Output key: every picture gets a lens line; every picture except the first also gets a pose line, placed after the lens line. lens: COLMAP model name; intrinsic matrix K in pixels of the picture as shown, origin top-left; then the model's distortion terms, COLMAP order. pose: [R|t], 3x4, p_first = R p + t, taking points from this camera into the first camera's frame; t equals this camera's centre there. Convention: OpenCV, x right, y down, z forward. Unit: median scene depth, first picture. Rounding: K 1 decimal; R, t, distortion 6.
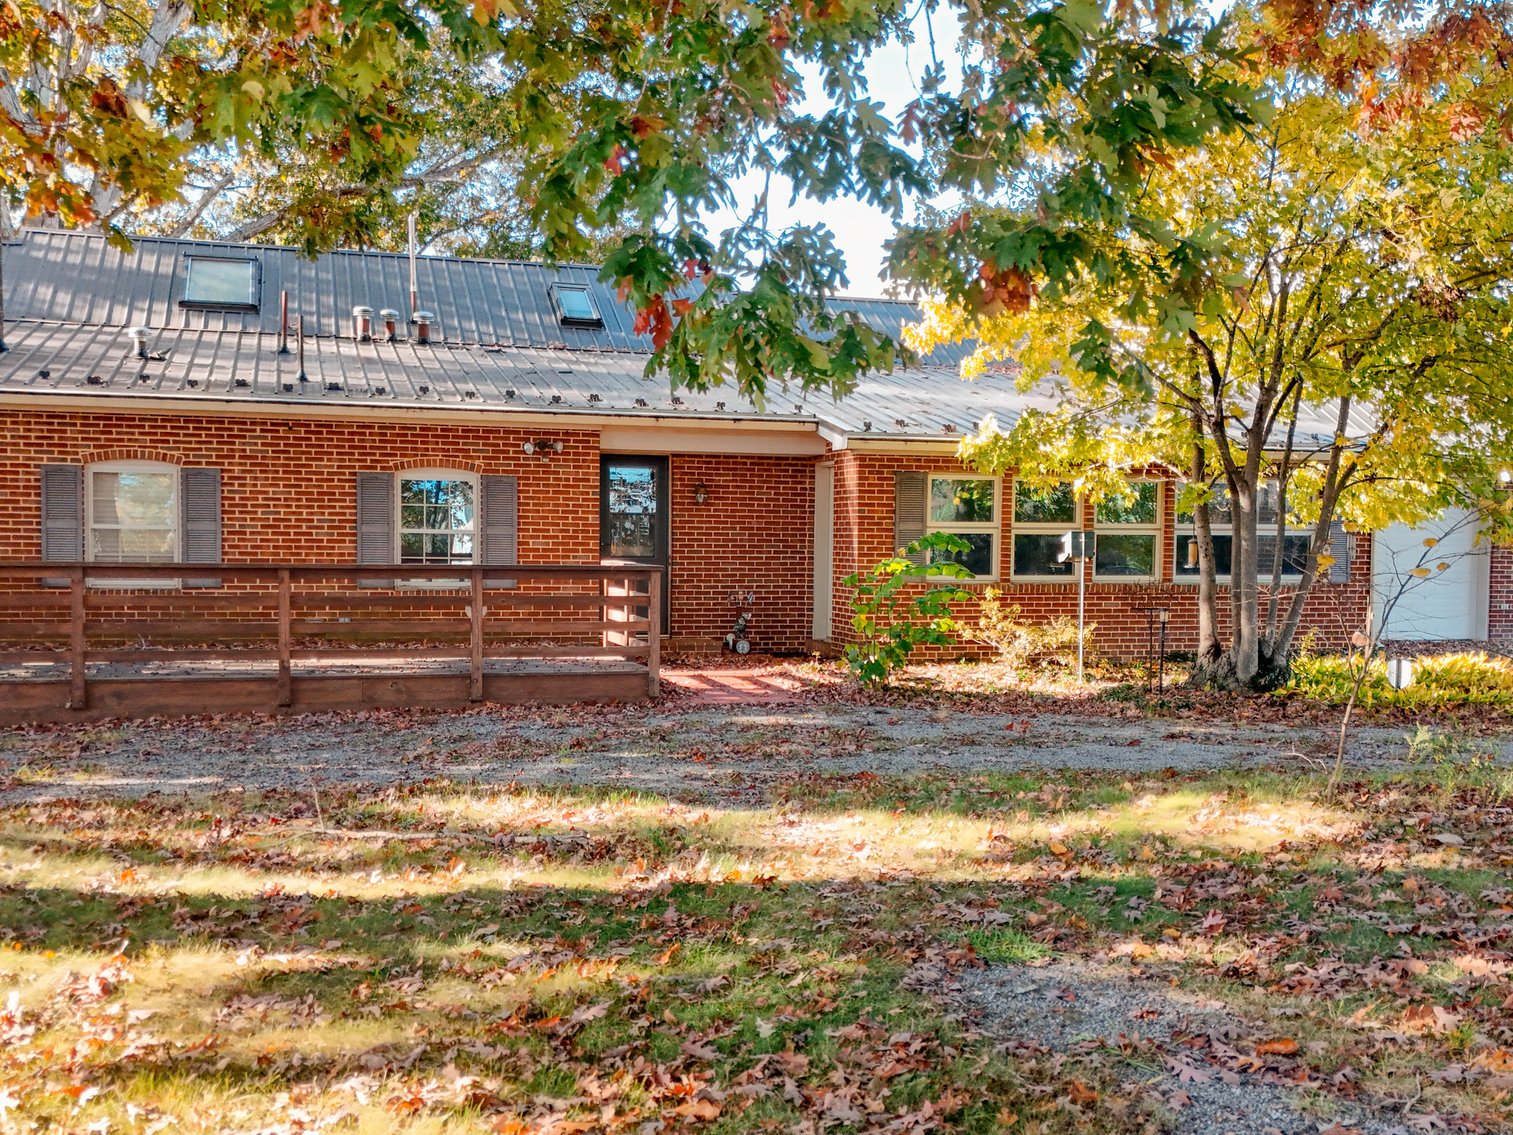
lens RADIAL K [[1453.3, 0, 756.5], [0, 1453.3, 567.5], [0, 0, 1]] dist [0.131456, -0.170062]
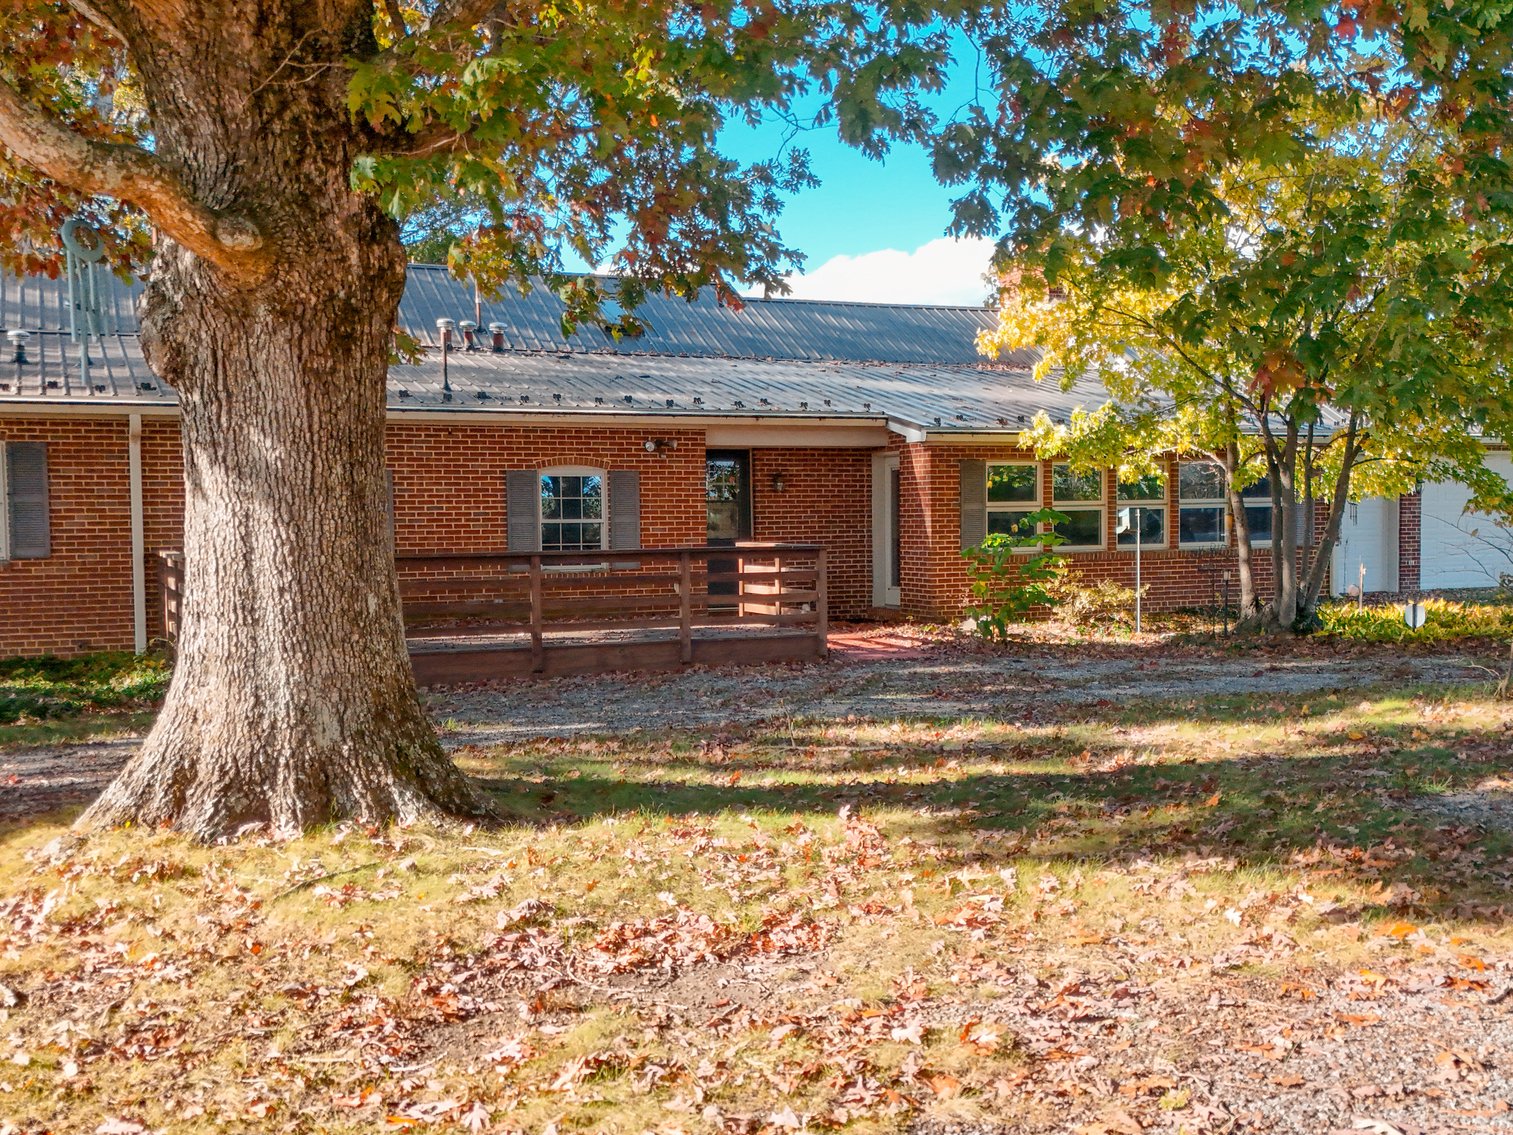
lens RADIAL K [[1414.0, 0, 756.5], [0, 1414.0, 567.5], [0, 0, 1]] dist [0.152315, -0.303504]
pose [[0.993693, -0.028417, 0.108478, -0.203264], [0.026904, 0.999520, 0.015390, -0.001741], [-0.108863, -0.012375, 0.993980, -0.116839]]
